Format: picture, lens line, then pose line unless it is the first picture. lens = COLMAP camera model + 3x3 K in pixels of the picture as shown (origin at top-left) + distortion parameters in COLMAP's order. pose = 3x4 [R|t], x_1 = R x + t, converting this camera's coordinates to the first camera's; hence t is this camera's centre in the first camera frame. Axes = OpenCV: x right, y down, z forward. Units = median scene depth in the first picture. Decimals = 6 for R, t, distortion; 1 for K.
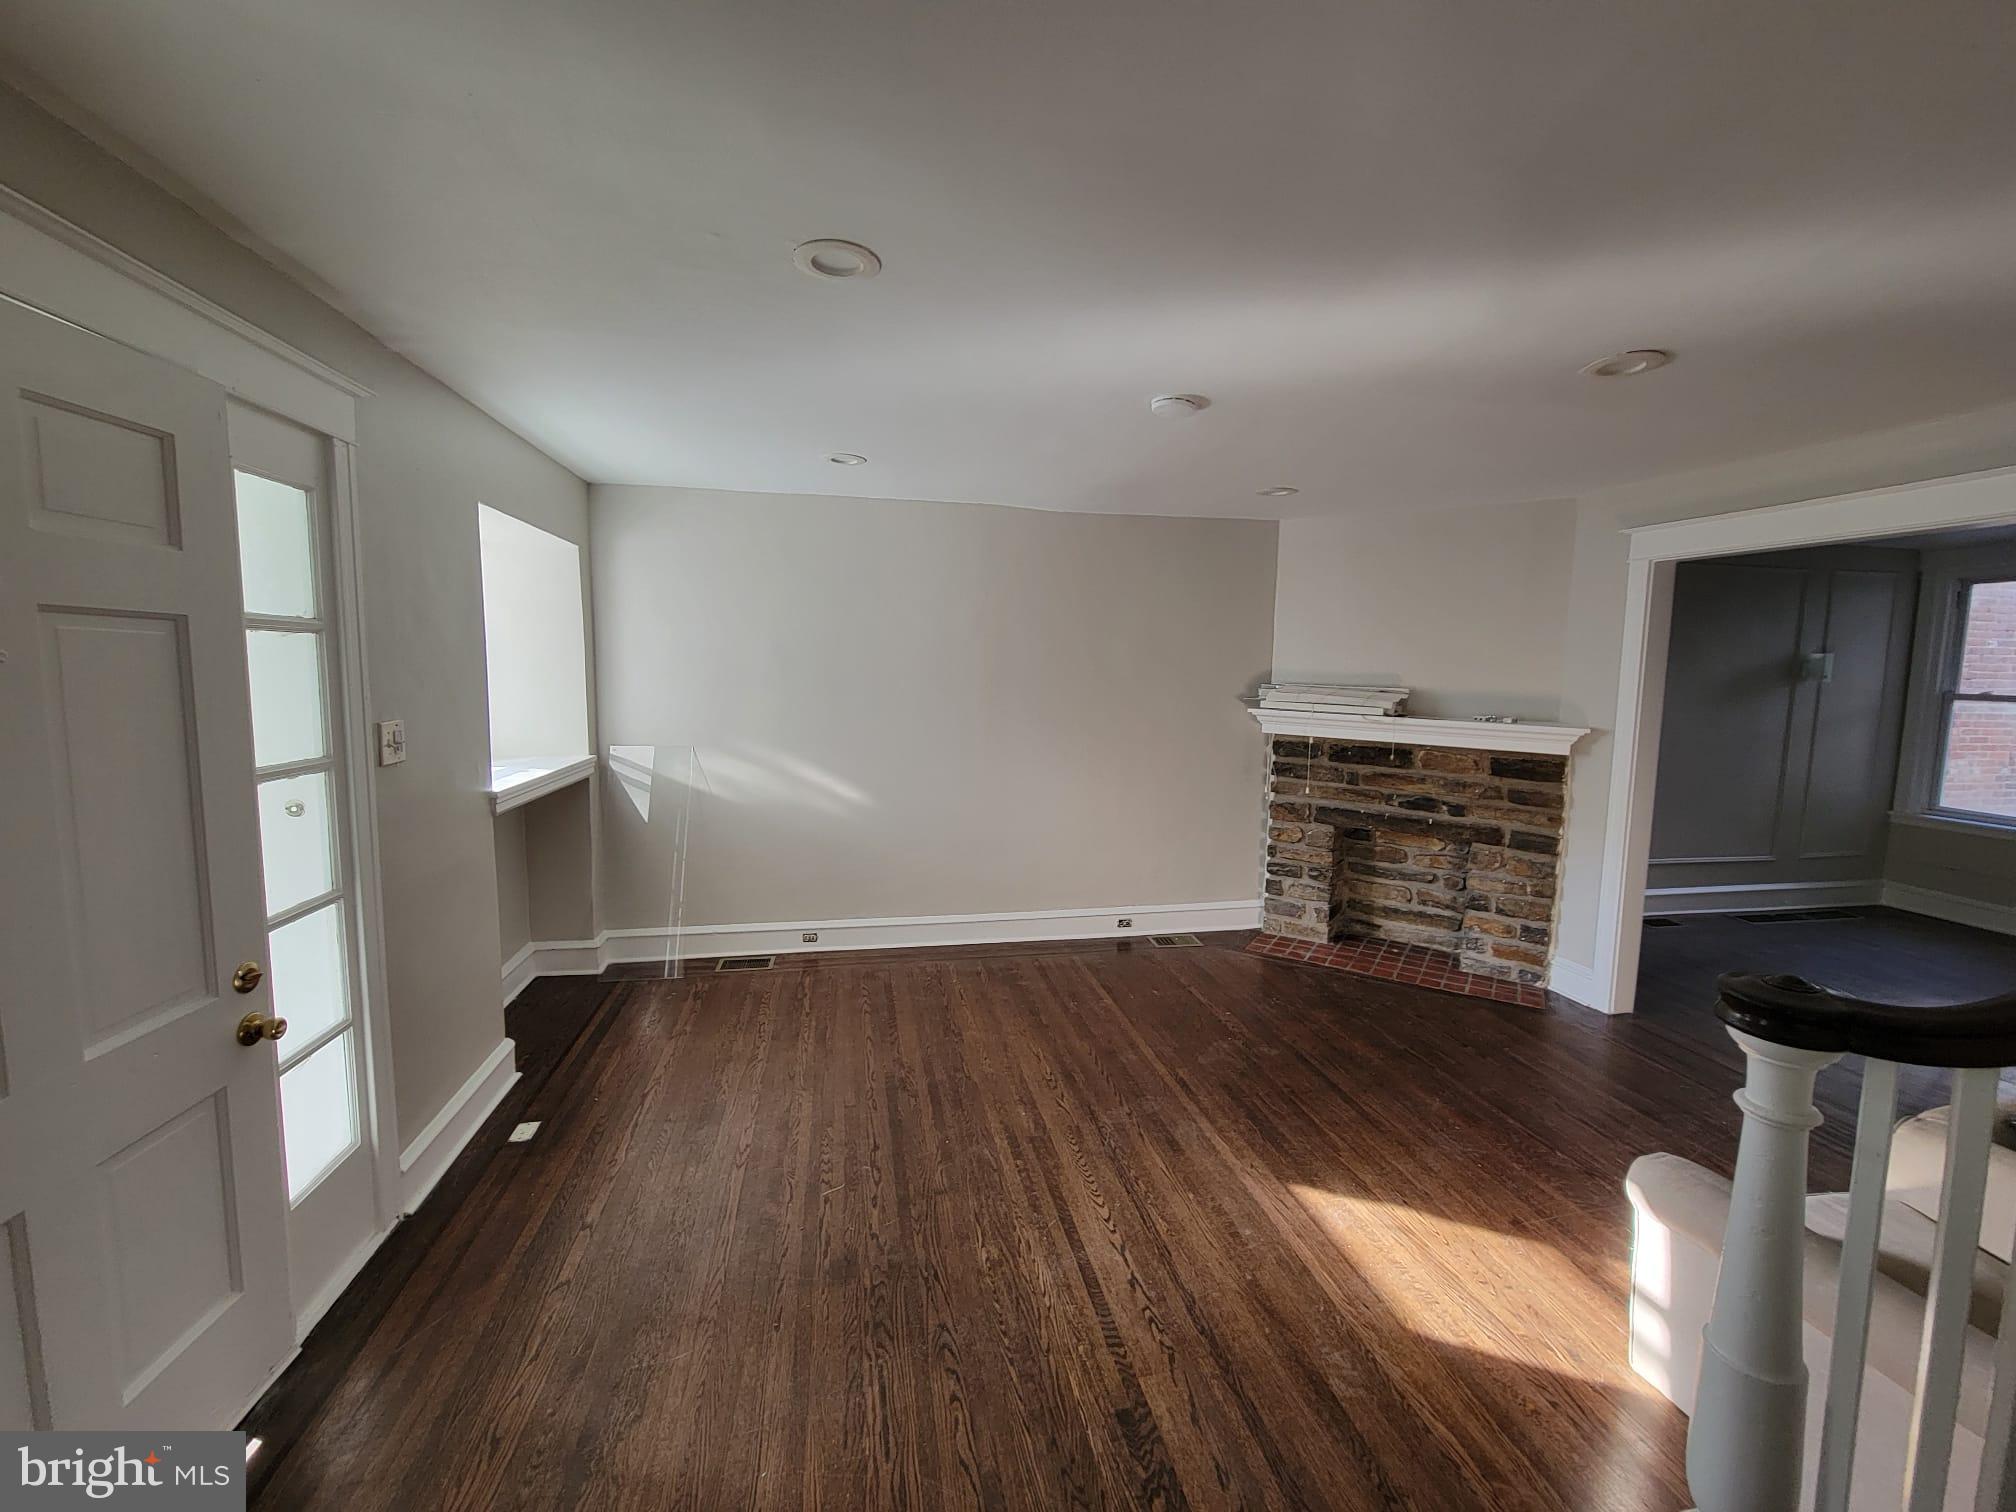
lens RADIAL K [[825.3, 0, 1012.3], [0, 825.3, 748.0], [0, 0, 1]] dist [0.000062, -0.000776]
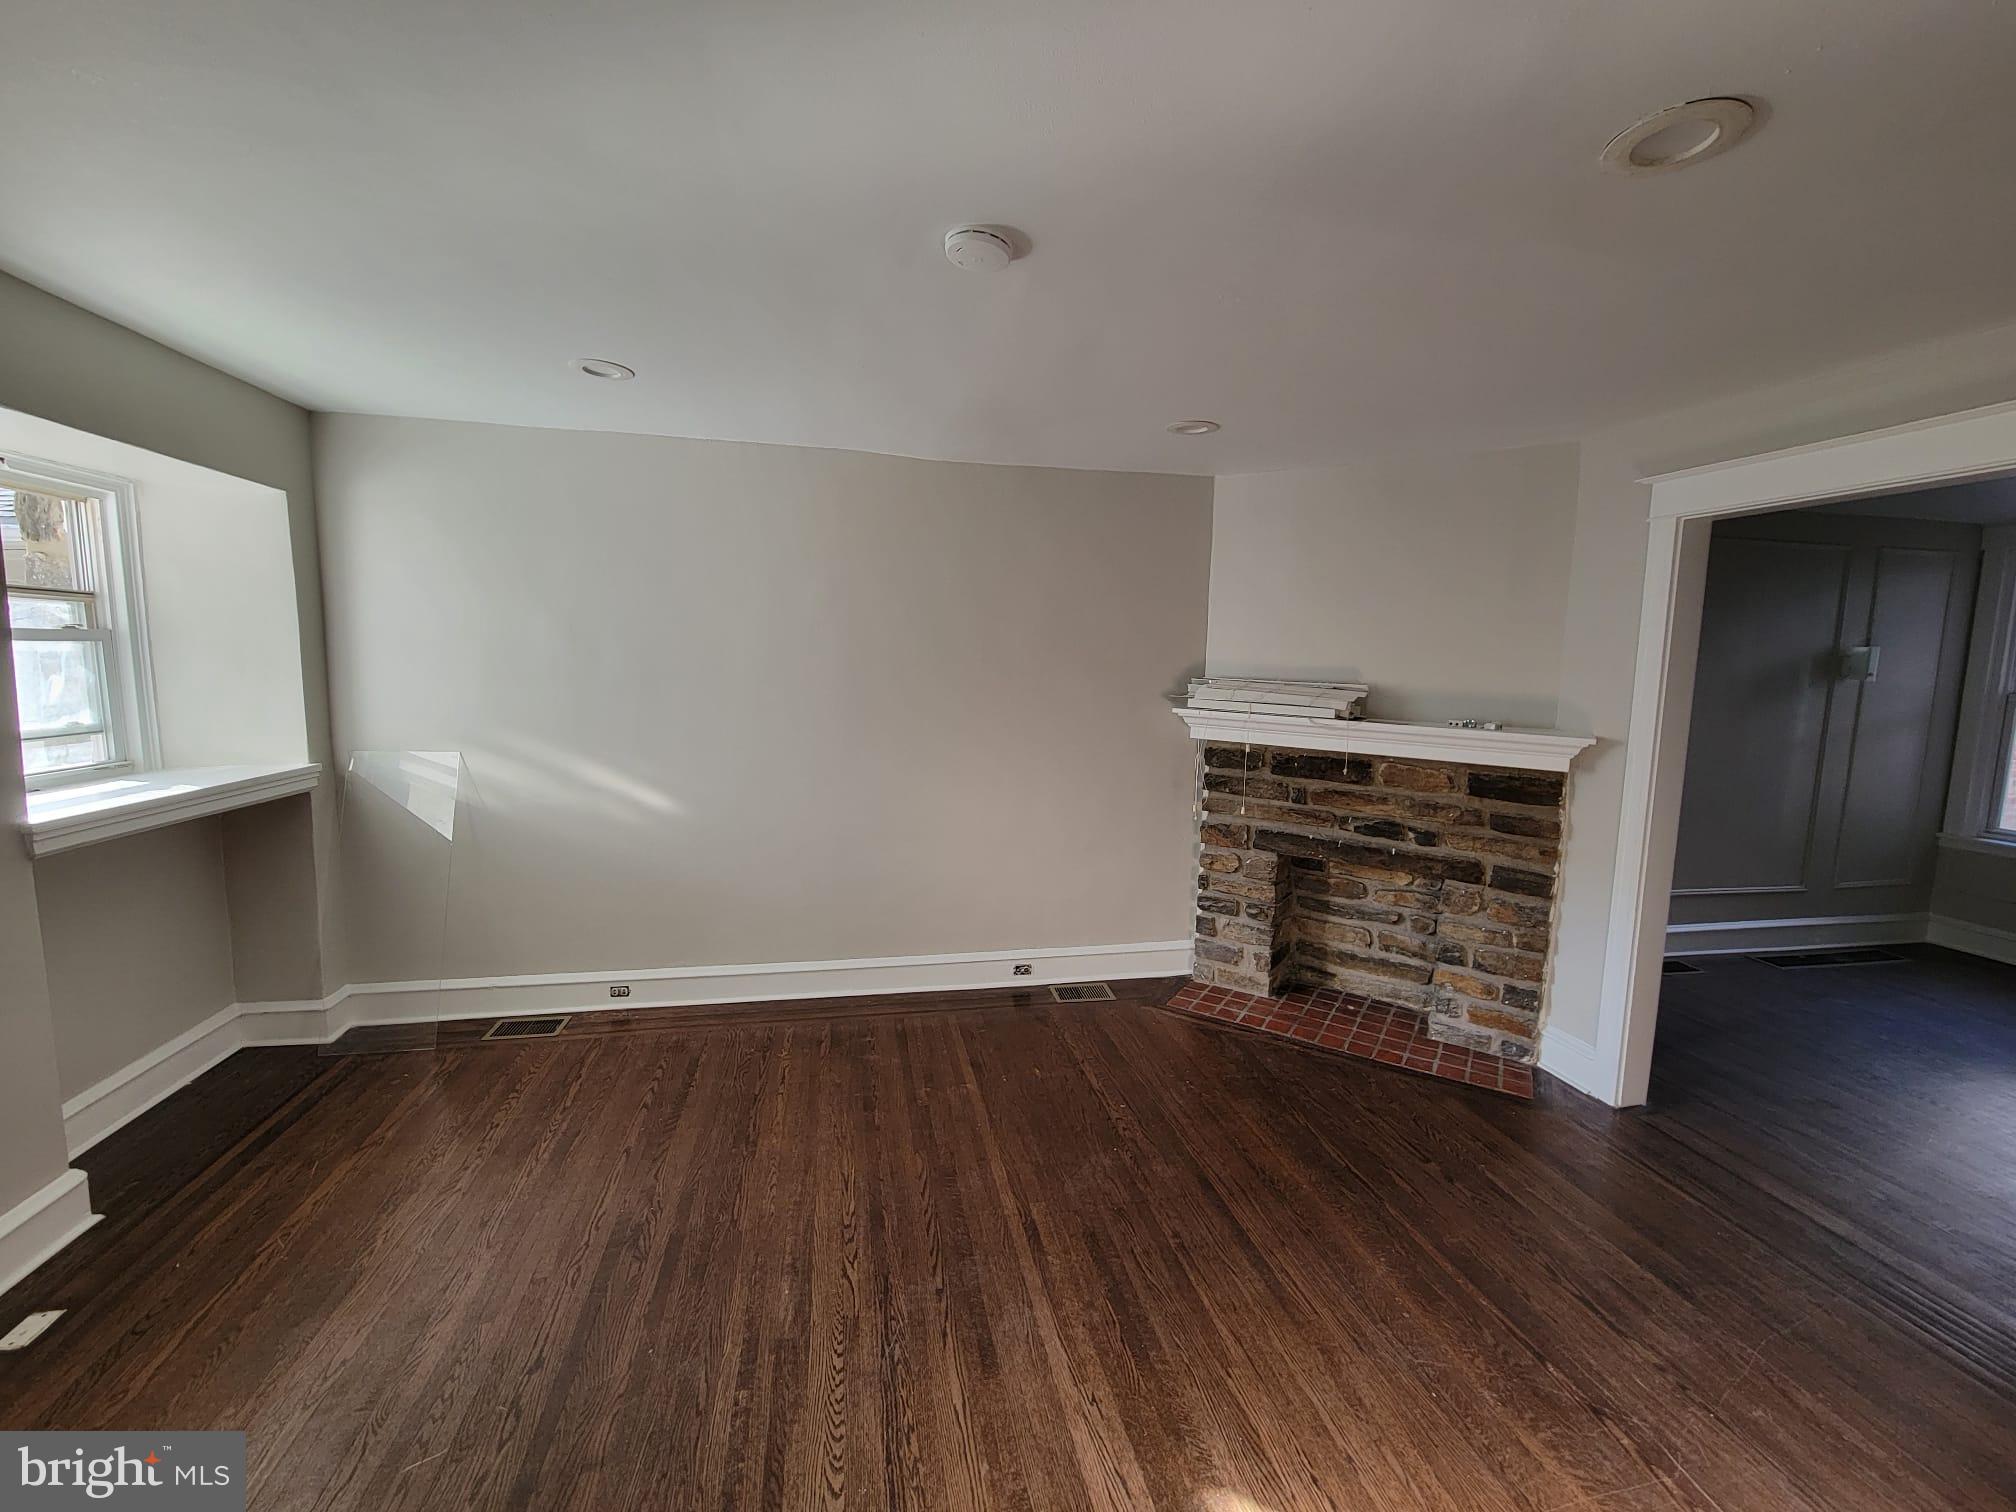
lens RADIAL K [[825.3, 0, 1012.3], [0, 825.3, 748.0], [0, 0, 1]] dist [0.000062, -0.000776]
pose [[0.999951, 0.006421, 0.007521, 0.132966], [-0.006477, 0.999951, 0.007552, -0.015034], [-0.007472, -0.007600, 0.999943, 0.207614]]
